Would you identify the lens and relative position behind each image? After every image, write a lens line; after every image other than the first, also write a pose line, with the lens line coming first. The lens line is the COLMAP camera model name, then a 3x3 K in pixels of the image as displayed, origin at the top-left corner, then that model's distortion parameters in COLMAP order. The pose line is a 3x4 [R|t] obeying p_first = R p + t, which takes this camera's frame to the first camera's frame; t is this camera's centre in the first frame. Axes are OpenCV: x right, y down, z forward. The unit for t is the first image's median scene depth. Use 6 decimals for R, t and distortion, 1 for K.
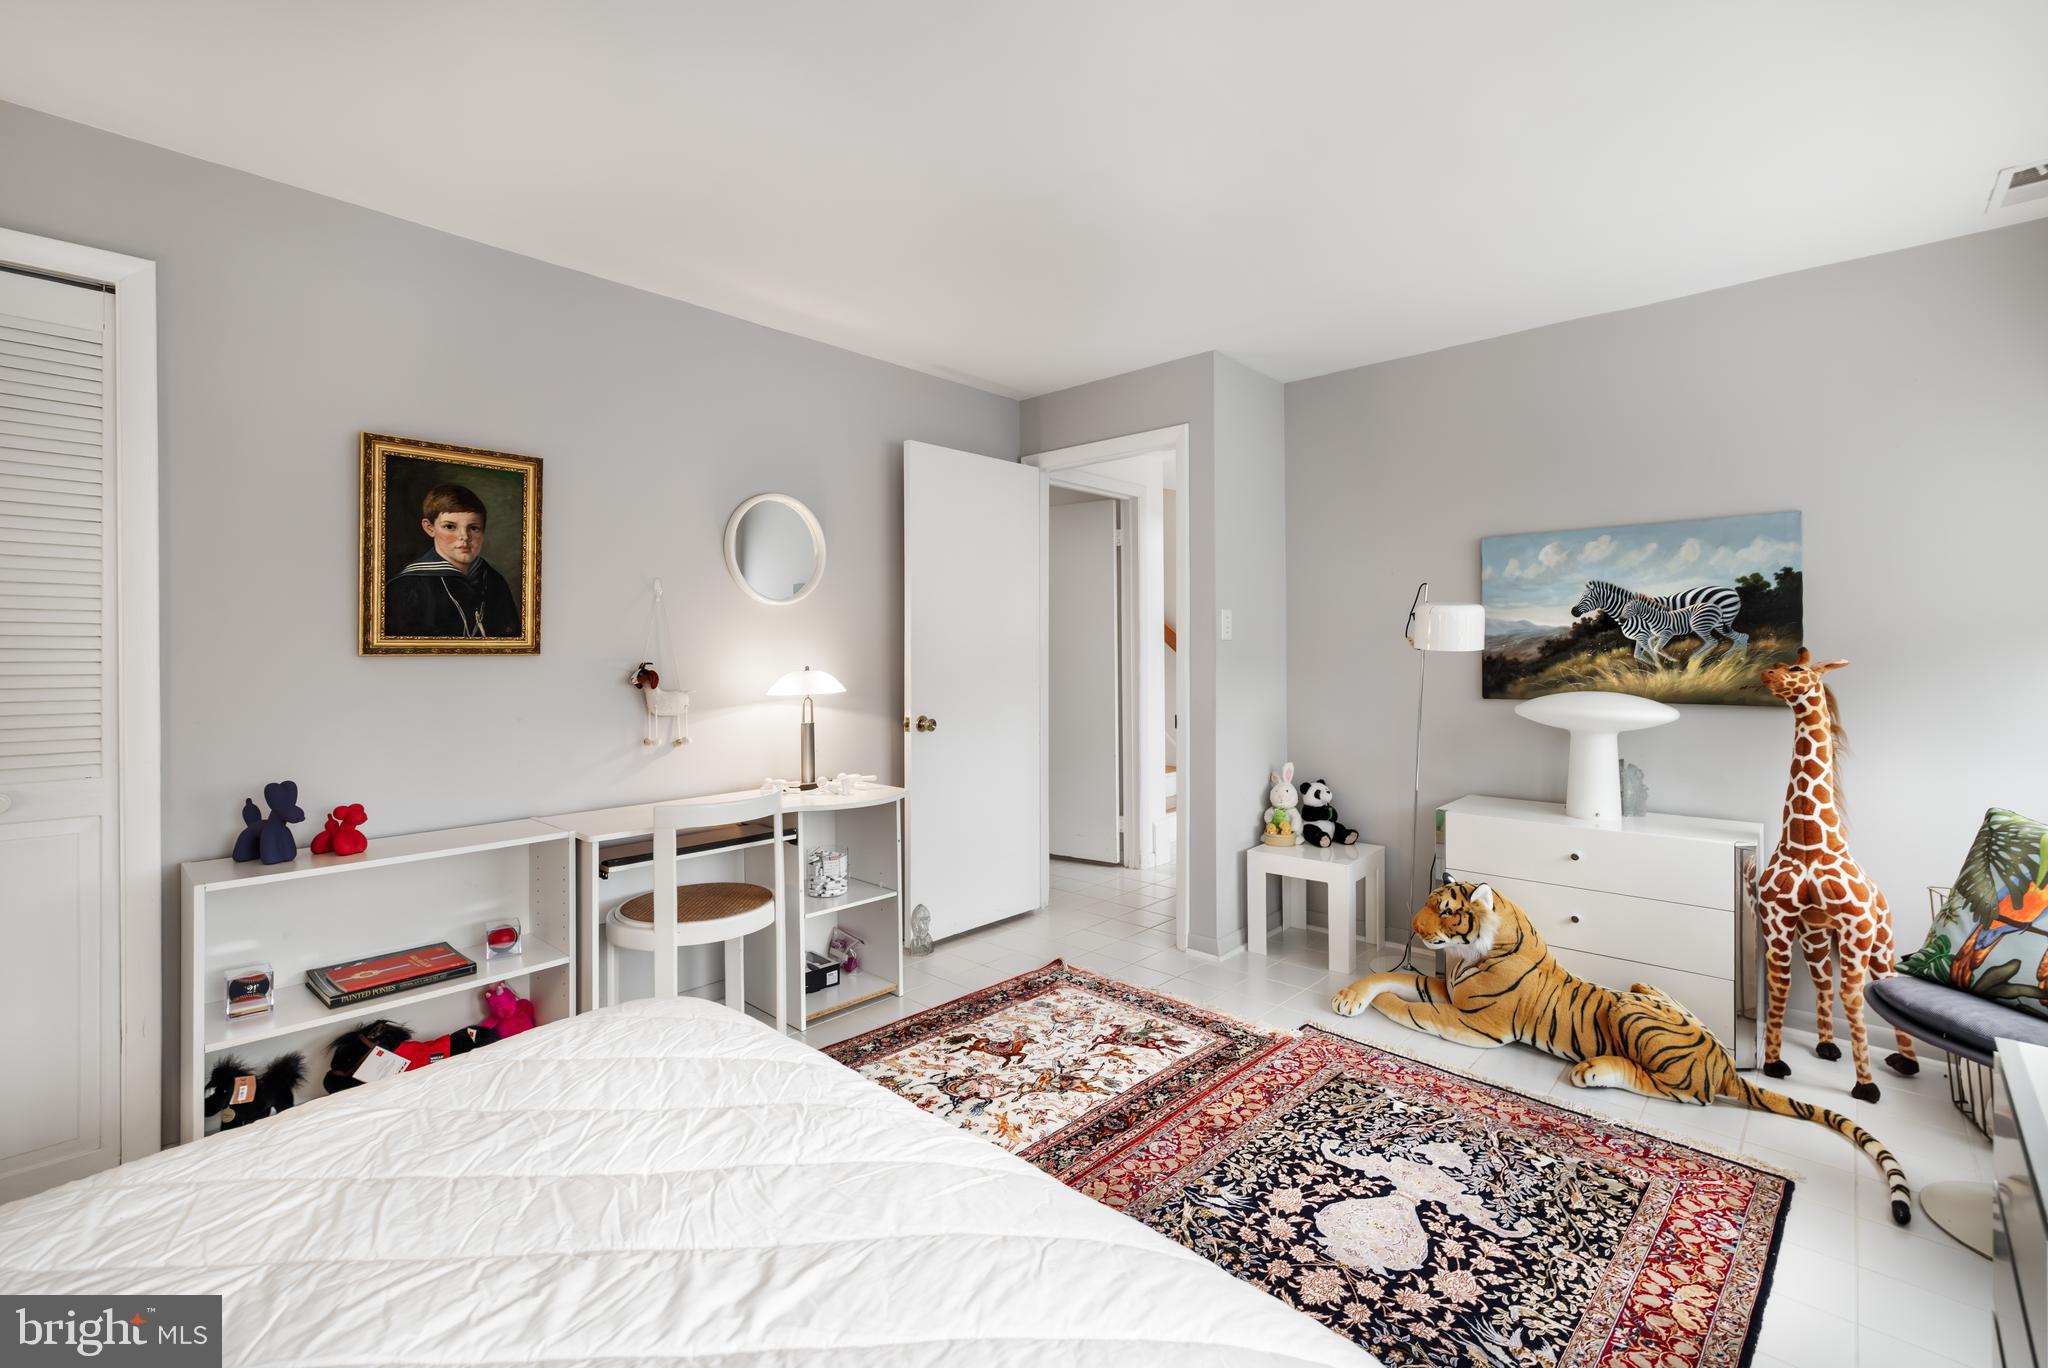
lens RADIAL K [[895.8, 0, 1018.8], [0, 895.8, 667.4], [0, 0, 1]] dist [0.003136, -0.000188]
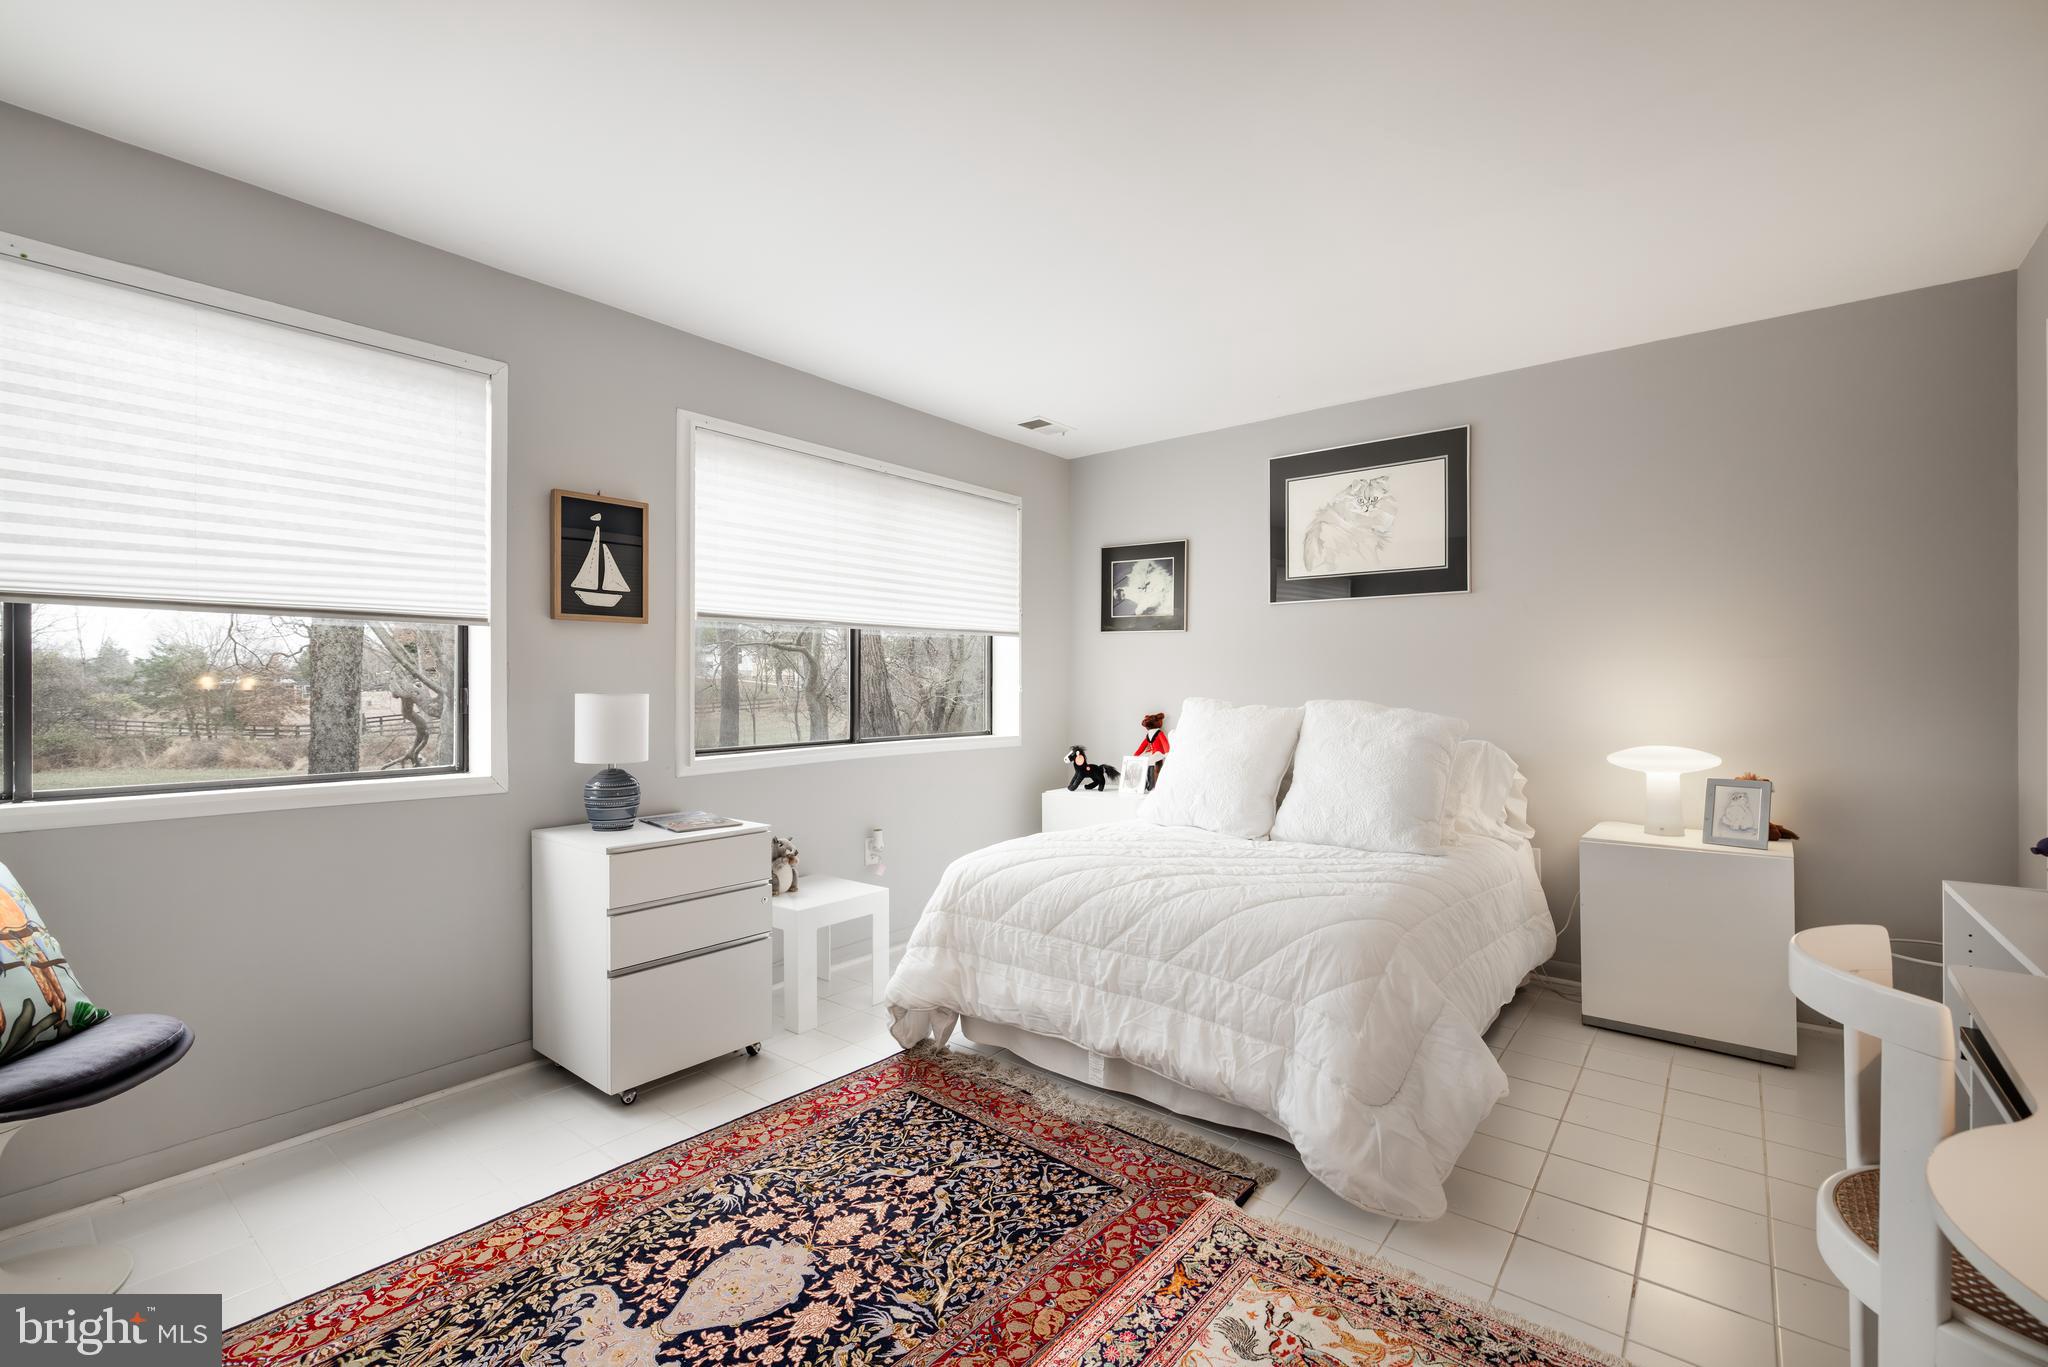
lens RADIAL K [[895.8, 0, 1029.3], [0, 895.8, 677.8], [0, 0, 1]] dist [0.003136, -0.000188]
pose [[-0.996259, 0.007828, -0.086057, 0.178072], [0.007183, 0.999944, 0.007802, 0.003572], [0.086113, 0.007155, -0.996260, 1.911134]]
